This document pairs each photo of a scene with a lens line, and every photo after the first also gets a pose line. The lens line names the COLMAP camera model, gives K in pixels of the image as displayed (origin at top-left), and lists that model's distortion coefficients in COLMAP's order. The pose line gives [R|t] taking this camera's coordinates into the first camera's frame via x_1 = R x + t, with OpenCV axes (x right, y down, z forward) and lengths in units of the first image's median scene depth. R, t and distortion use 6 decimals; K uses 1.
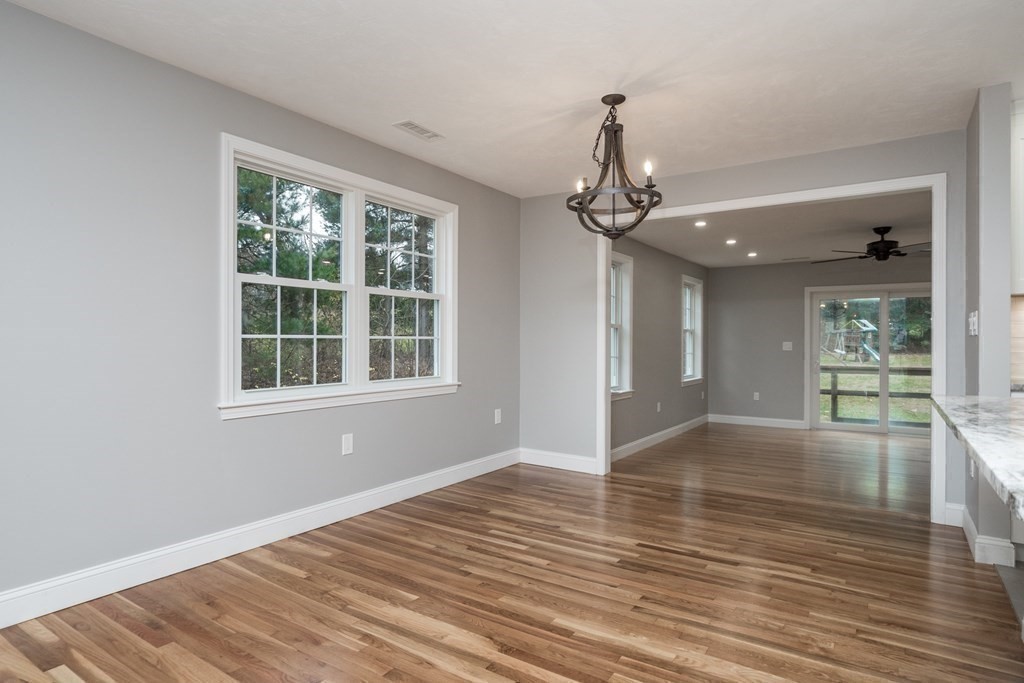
lens RADIAL K [[577.9, 0, 505.6], [0, 577.9, 340.1], [0, 0, 1]] dist [0.000557, -0.001215]
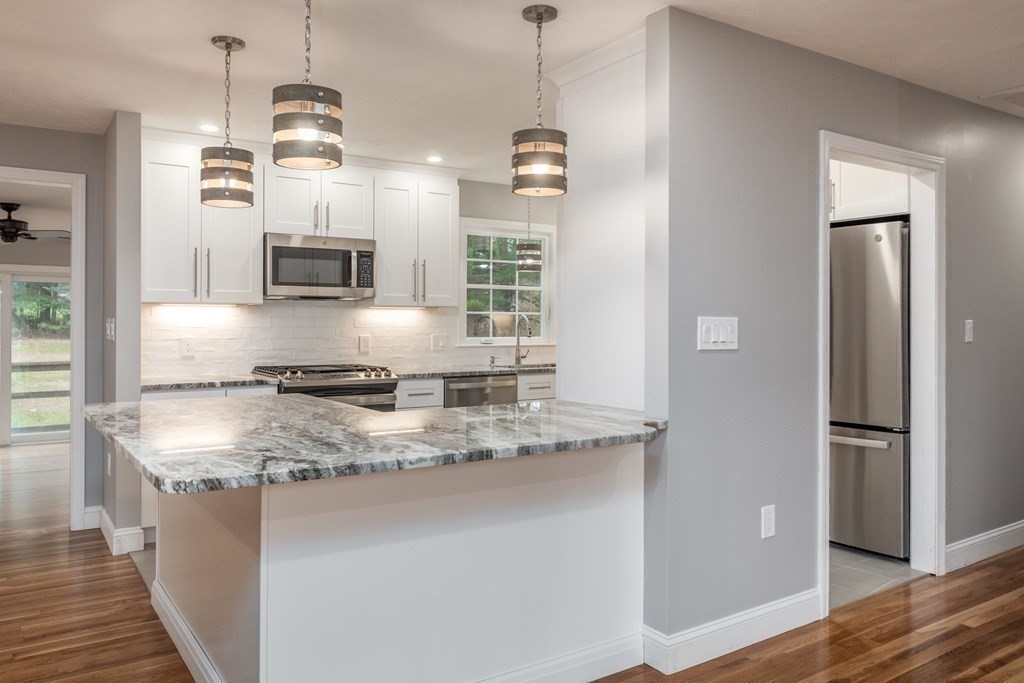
lens RADIAL K [[755.3, 0, 509.5], [0, 755.3, 325.1], [0, 0, 1]] dist [-0.014411, 0.010630]
pose [[0.376066, -0.003925, 0.926585, -0.183127], [-0.002042, 0.999985, 0.005065, -0.045365], [-0.926591, -0.003797, 0.376053, -0.183372]]
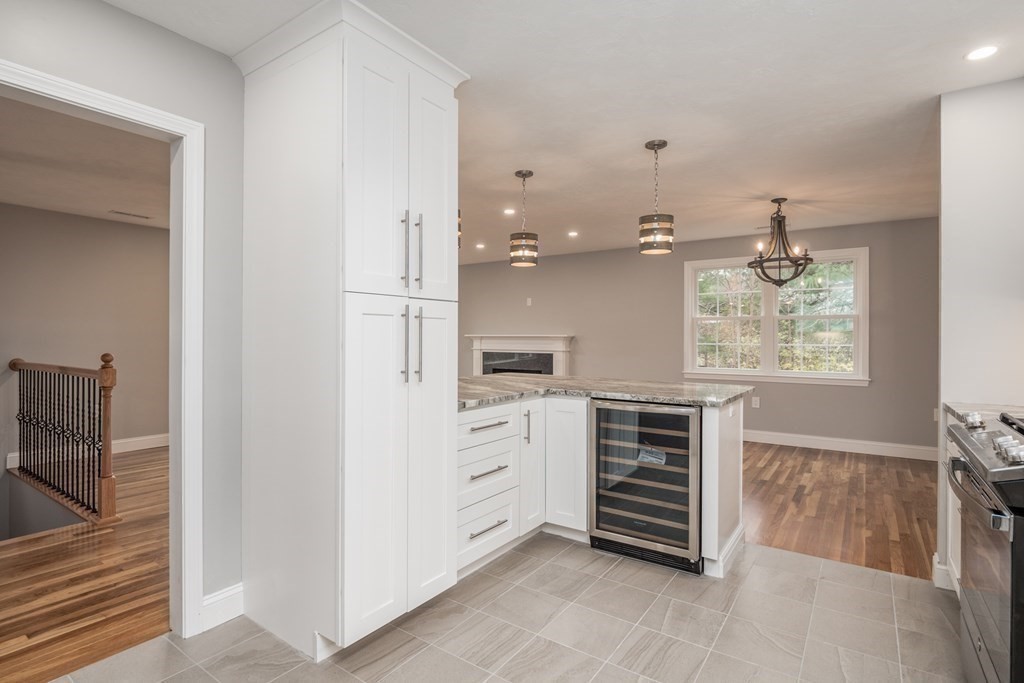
lens RADIAL K [[505.7, 0, 492.4], [0, 505.7, 342.0], [0, 0, 1]] dist [-0.008412, -0.004533]
pose [[-0.039738, 0.007273, -0.999184, 1.638347], [-0.000916, 0.999973, 0.007316, -0.028702], [0.999210, 0.001206, -0.039730, 0.257629]]
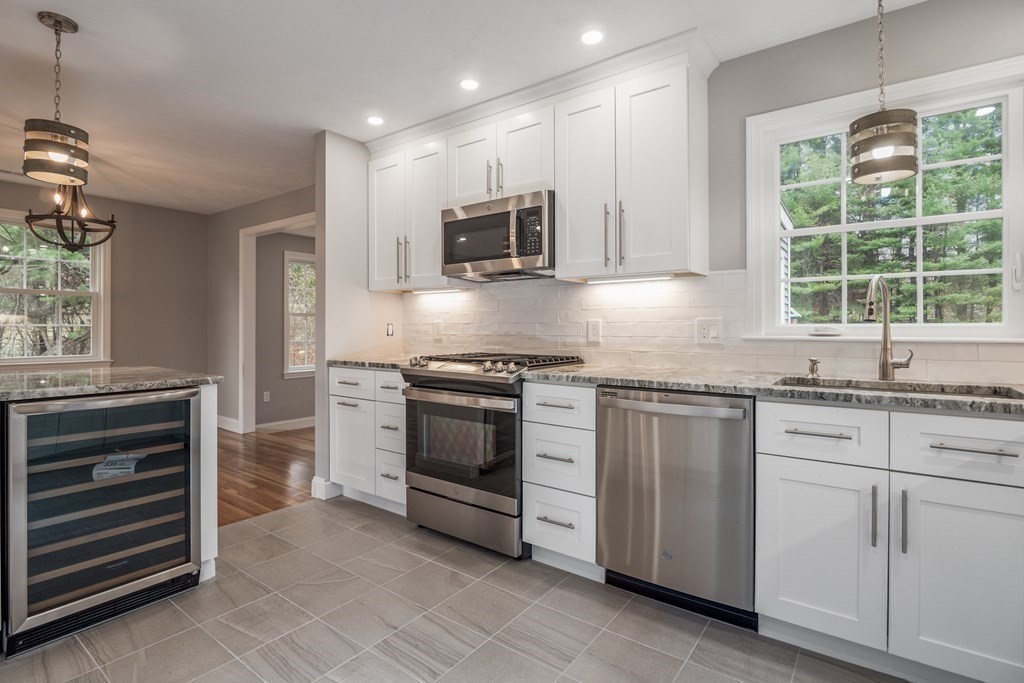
lens RADIAL K [[505.7, 0, 509.0], [0, 505.7, 329.6], [0, 0, 1]] dist [-0.008412, -0.004533]
pose [[0.998687, -0.000825, -0.051223, 1.263487], [0.001102, 0.999985, 0.005388, 0.001704], [0.051218, -0.005437, 0.998673, -0.108962]]
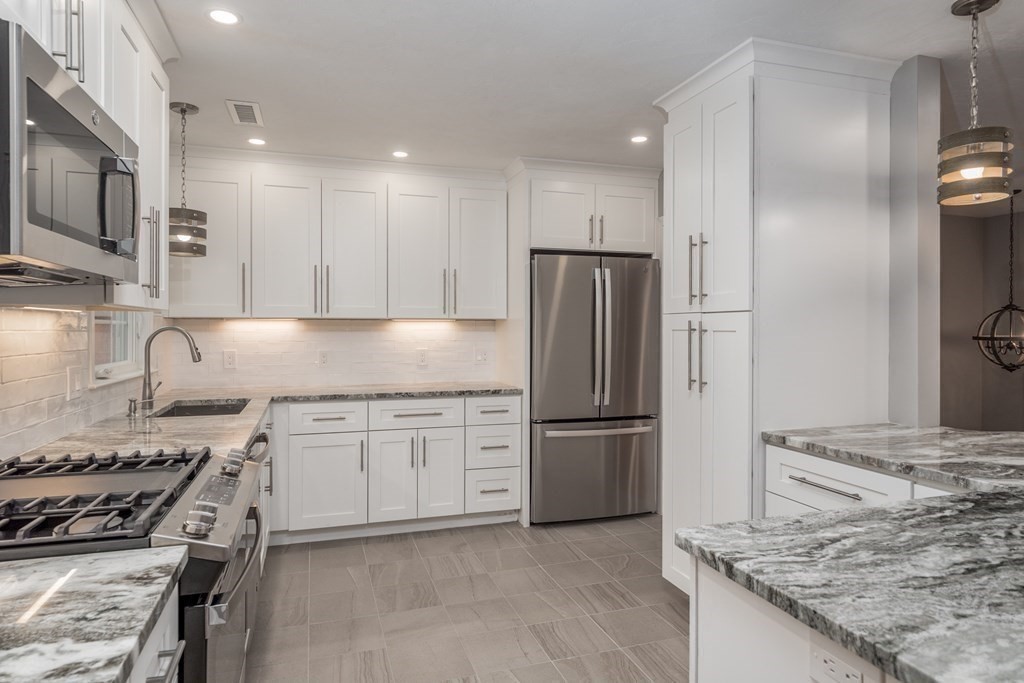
lens RADIAL K [[604.4, 0, 509.2], [0, 604.4, 335.1], [0, 0, 1]] dist [-0.001976, 0.001250]
pose [[-0.783878, -0.009524, 0.620841, 0.662020], [-0.003381, 0.999933, 0.011070, -0.058850], [-0.620905, 0.006579, -0.783858, 0.961236]]
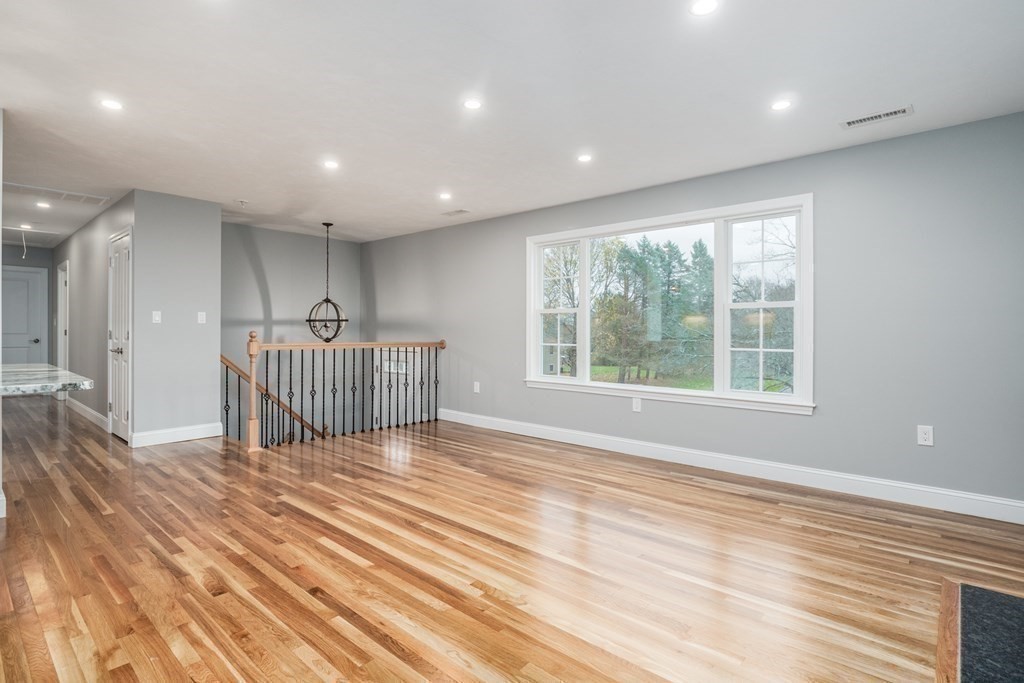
lens RADIAL K [[505.7, 0, 510.0], [0, 505.7, 335.4], [0, 0, 1]] dist [-0.008412, -0.004533]
pose [[-0.991773, -0.010716, 0.127561, -0.381126], [-0.009909, 0.999927, 0.006967, 0.000685], [-0.127626, 0.005646, -0.991806, 0.797551]]
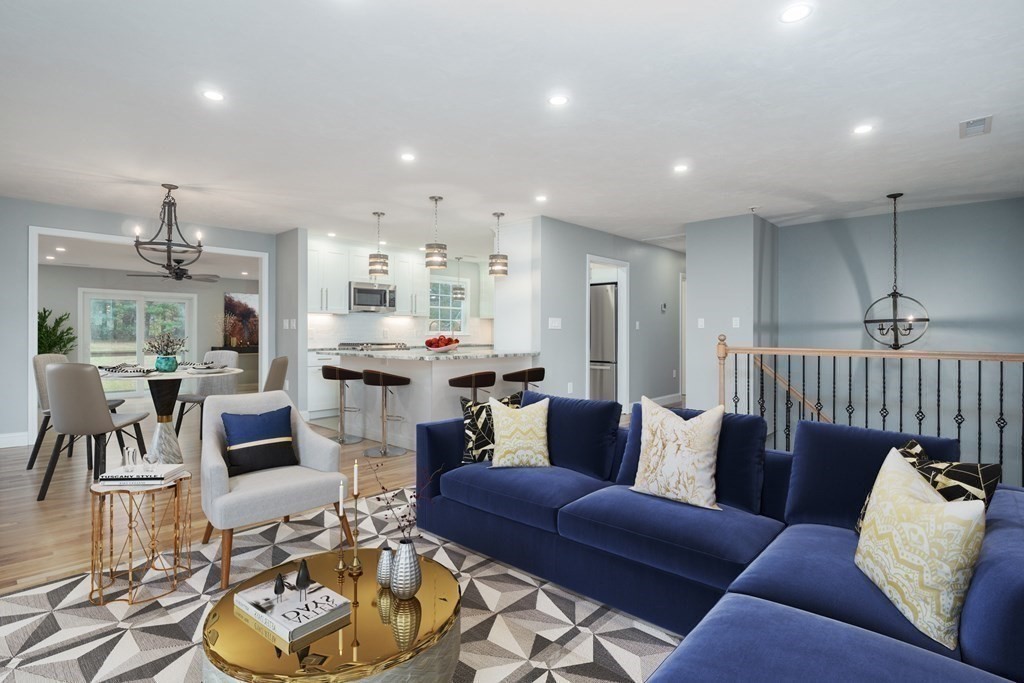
lens RADIAL K [[505.7, 0, 507.9], [0, 505.7, 334.6], [0, 0, 1]] dist [-0.008412, -0.004533]
pose [[0.145043, -0.006000, 0.989407, -1.105056], [-0.002966, 0.999974, 0.006499, -0.002046], [-0.989421, -0.003877, 0.145022, -0.170758]]
